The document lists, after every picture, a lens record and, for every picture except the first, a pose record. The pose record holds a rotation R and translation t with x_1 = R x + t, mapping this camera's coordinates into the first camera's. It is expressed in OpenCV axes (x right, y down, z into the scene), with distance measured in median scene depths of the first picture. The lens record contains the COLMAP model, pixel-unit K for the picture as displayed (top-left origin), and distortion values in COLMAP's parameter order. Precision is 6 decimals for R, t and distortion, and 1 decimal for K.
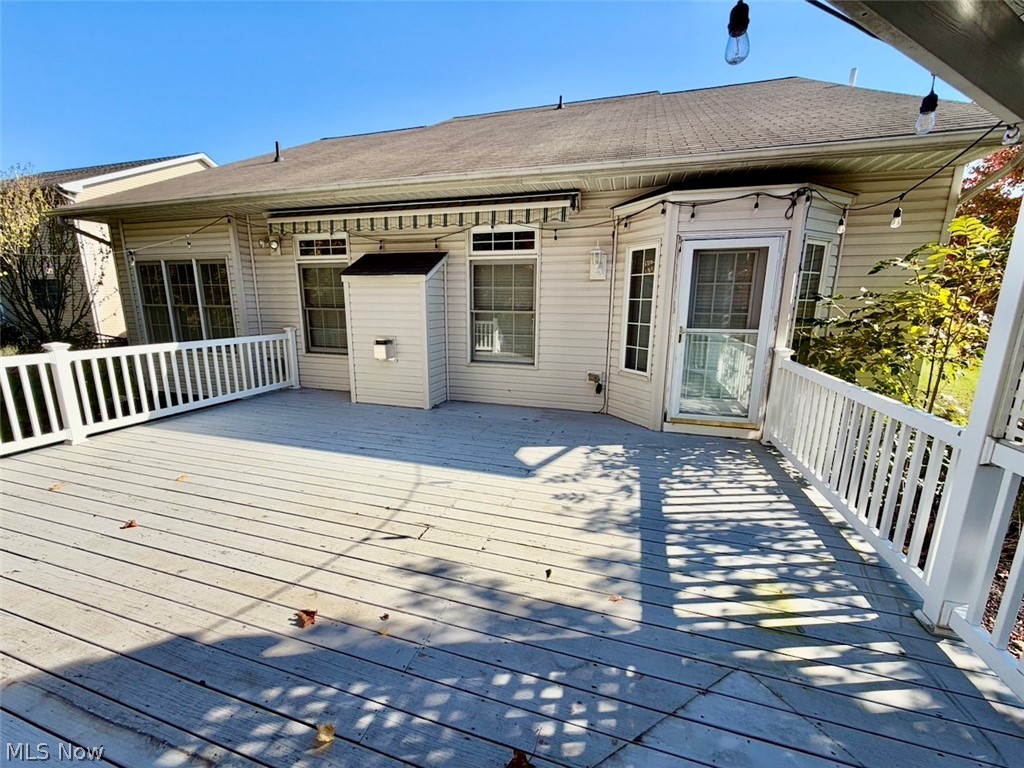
lens RADIAL K [[408.8, 0, 513.9], [0, 408.8, 381.0], [0, 0, 1]] dist [-0.000202, 0.000485]
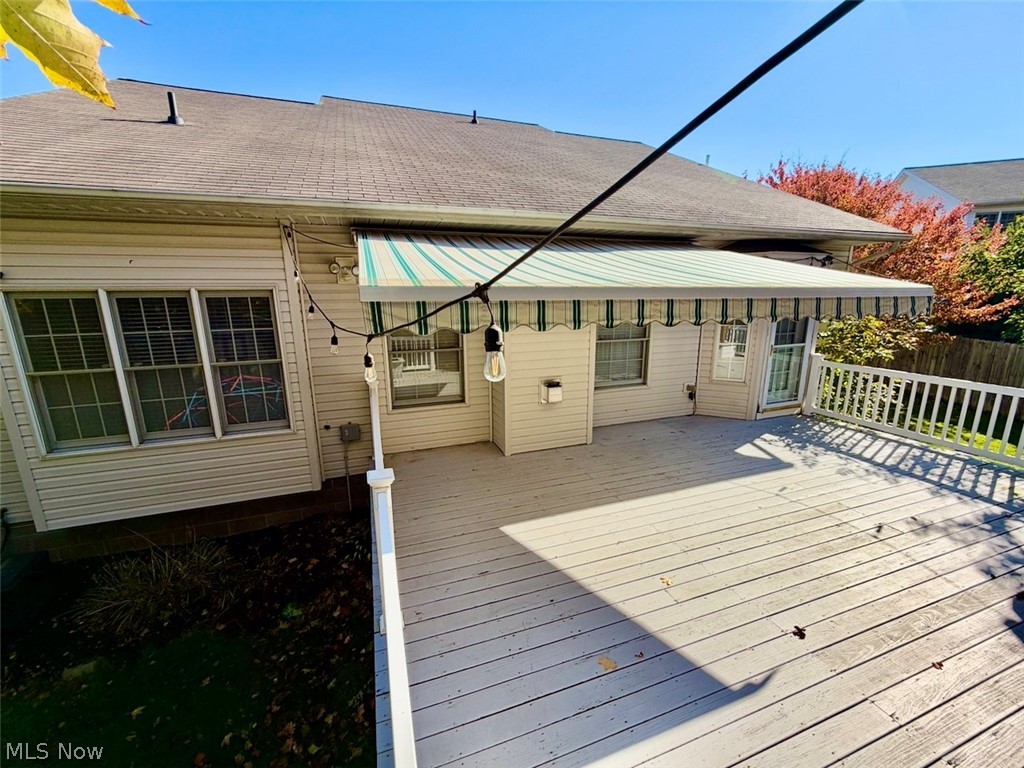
lens RADIAL K [[408.8, 0, 514.9], [0, 408.8, 388.0], [0, 0, 1]] dist [-0.000202, 0.000485]
pose [[0.793686, -0.150153, 0.589506, -1.588605], [0.126413, 0.988615, 0.081612, -0.287815], [-0.595048, 0.009747, 0.803631, 0.458150]]
